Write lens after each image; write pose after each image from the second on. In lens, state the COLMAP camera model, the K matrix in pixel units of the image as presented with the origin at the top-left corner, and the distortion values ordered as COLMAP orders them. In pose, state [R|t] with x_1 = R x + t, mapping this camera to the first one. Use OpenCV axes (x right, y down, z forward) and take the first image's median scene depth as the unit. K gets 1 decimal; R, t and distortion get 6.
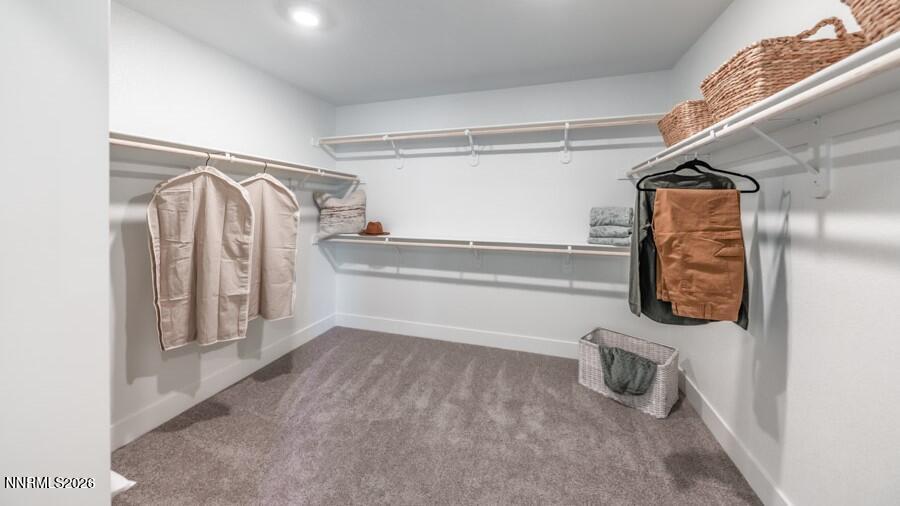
lens RADIAL K [[313.6, 0, 443.1], [0, 313.6, 208.4], [0, 0, 1]] dist [0.002050, -0.000128]
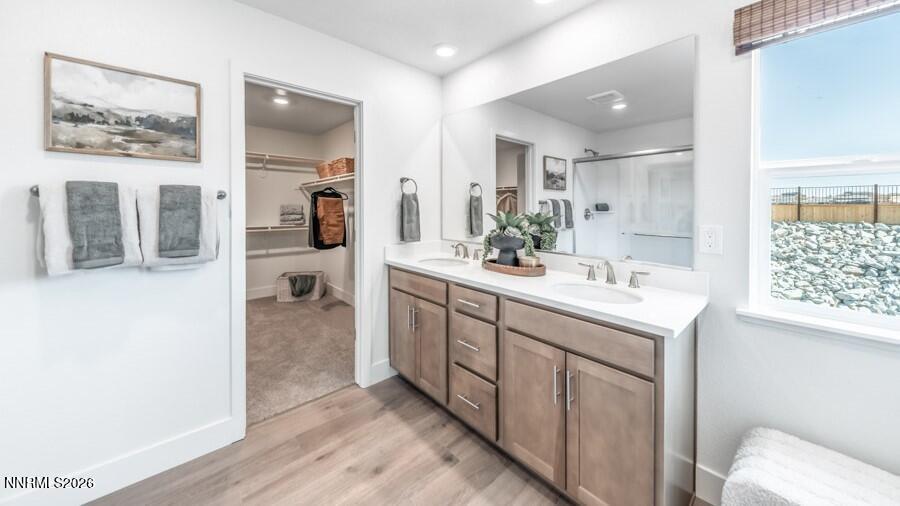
lens RADIAL K [[313.6, 0, 443.1], [0, 313.6, 208.4], [0, 0, 1]] dist [0.002050, -0.000128]
pose [[0.511356, -0.009468, 0.859317, -0.915641], [0.005430, 0.999955, 0.007787, 0.013347], [-0.859352, 0.000685, 0.511385, -1.088210]]
